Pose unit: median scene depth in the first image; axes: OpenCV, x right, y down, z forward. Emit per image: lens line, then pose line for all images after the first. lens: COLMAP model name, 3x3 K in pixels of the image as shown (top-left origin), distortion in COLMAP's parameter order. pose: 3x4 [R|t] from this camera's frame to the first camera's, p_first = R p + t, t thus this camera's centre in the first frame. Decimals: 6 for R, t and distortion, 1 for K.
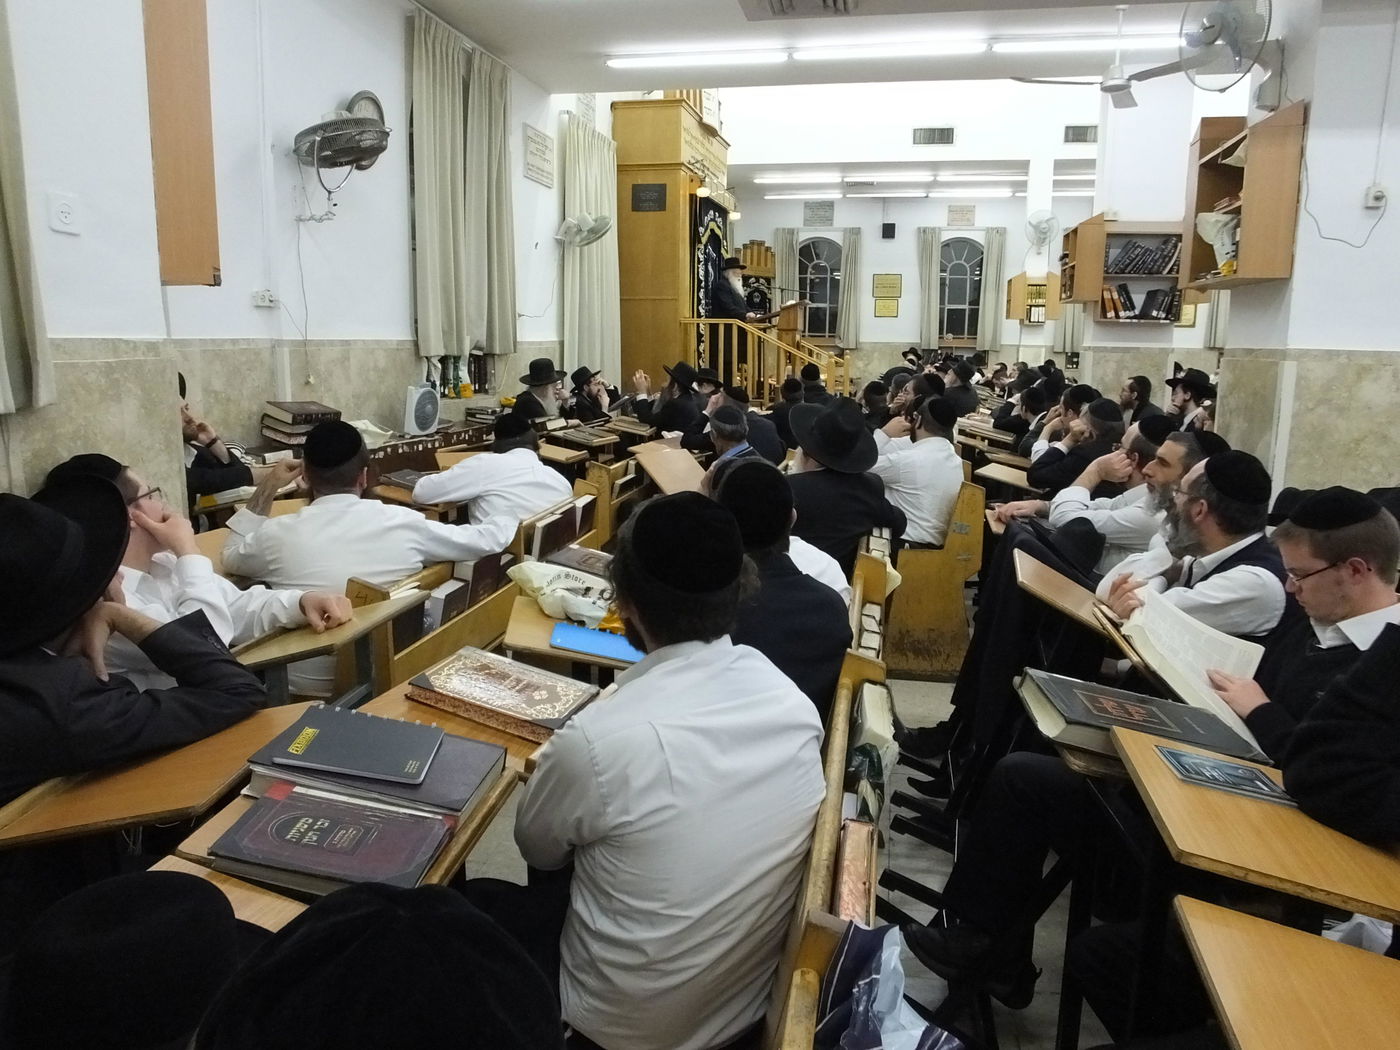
lens RADIAL K [[992.6, 0, 700.0], [0, 992.6, 525.0], [0, 0, 1]] dist [-0.083575, 0.060380]
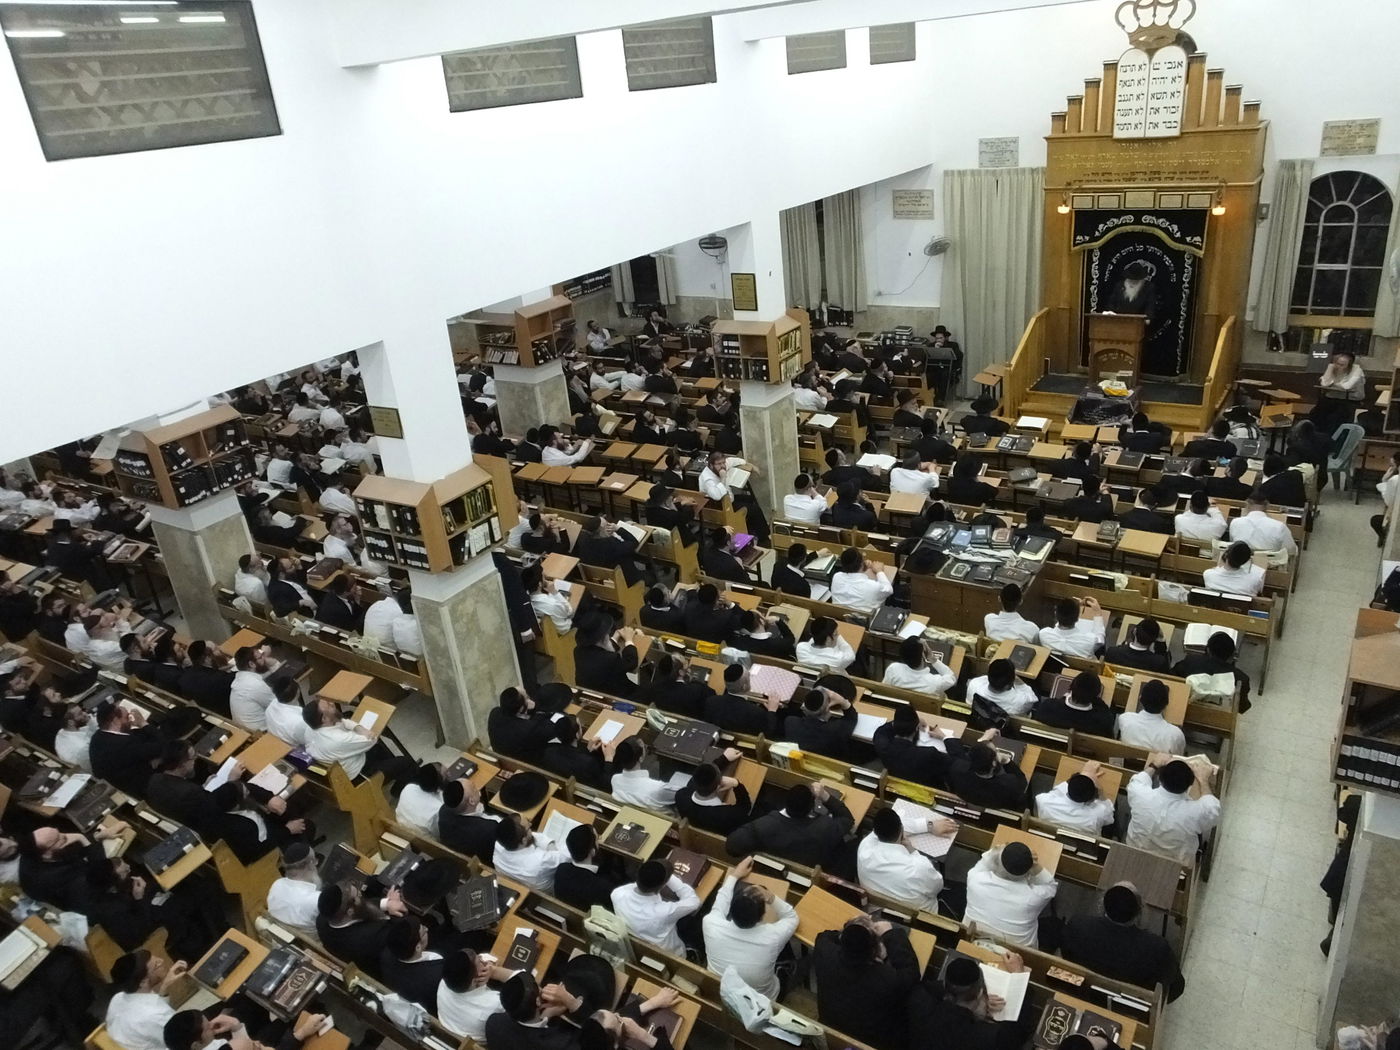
lens RADIAL K [[992.6, 0, 700.0], [0, 992.6, 525.0], [0, 0, 1]] dist [-0.083575, 0.060380]
pose [[-0.383437, 0.403519, -0.830751, 1.564435], [-0.073503, 0.883317, 0.462978, -0.606494], [0.920637, 0.238586, -0.309037, 1.226687]]
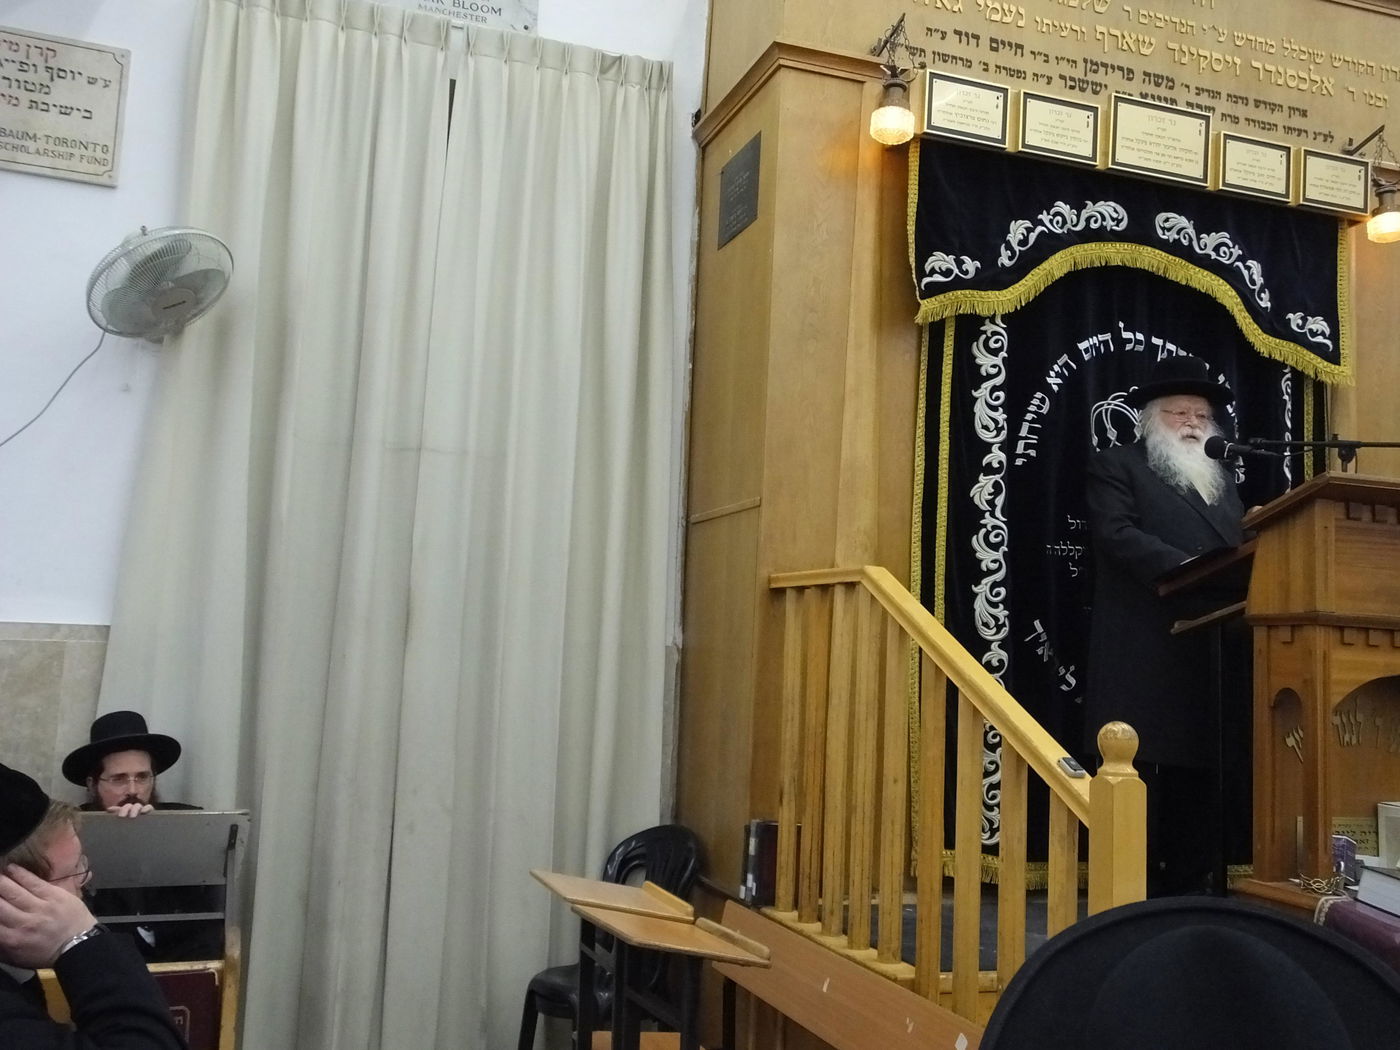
lens RADIAL K [[1332.6, 0, 700.0], [0, 1332.6, 525.0], [0, 0, 1]] dist [-0.048339, 0.117448]
pose [[0.514406, -0.073621, -0.854380, 0.333279], [-0.199493, 0.958700, -0.202721, -0.167870], [0.834019, 0.274724, 0.478475, 0.940851]]
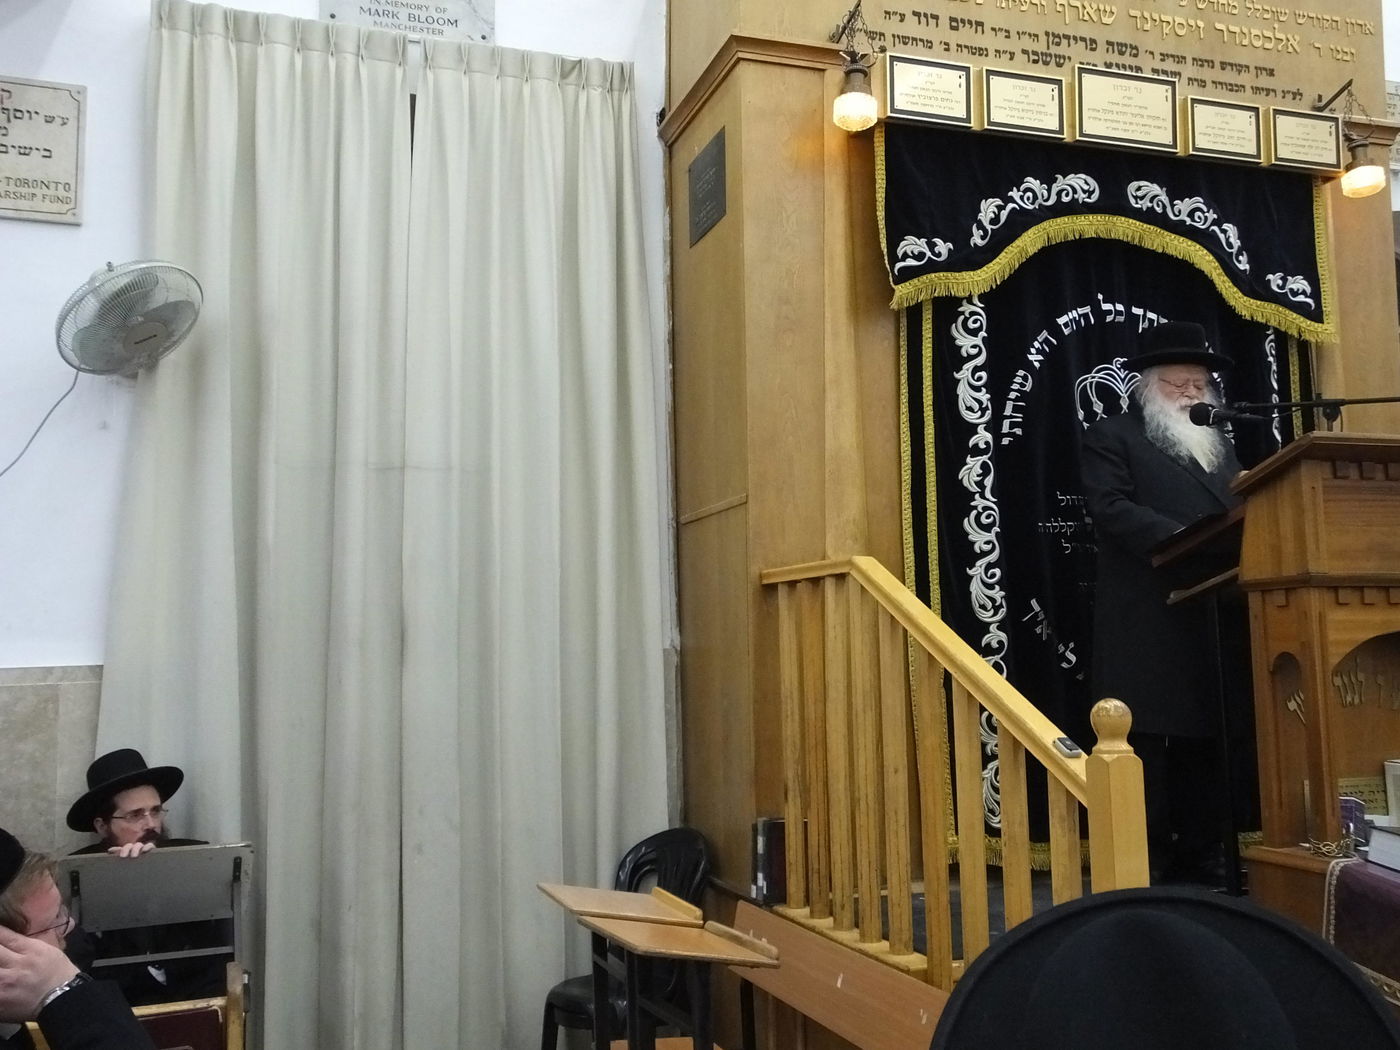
lens RADIAL K [[1332.6, 0, 700.0], [0, 1332.6, 525.0], [0, 0, 1]] dist [-0.048339, 0.117448]
pose [[0.506303, -0.105776, -0.855844, 0.333648], [-0.137540, 0.969839, -0.201232, -0.169676], [0.851317, 0.219597, 0.476484, 0.946002]]
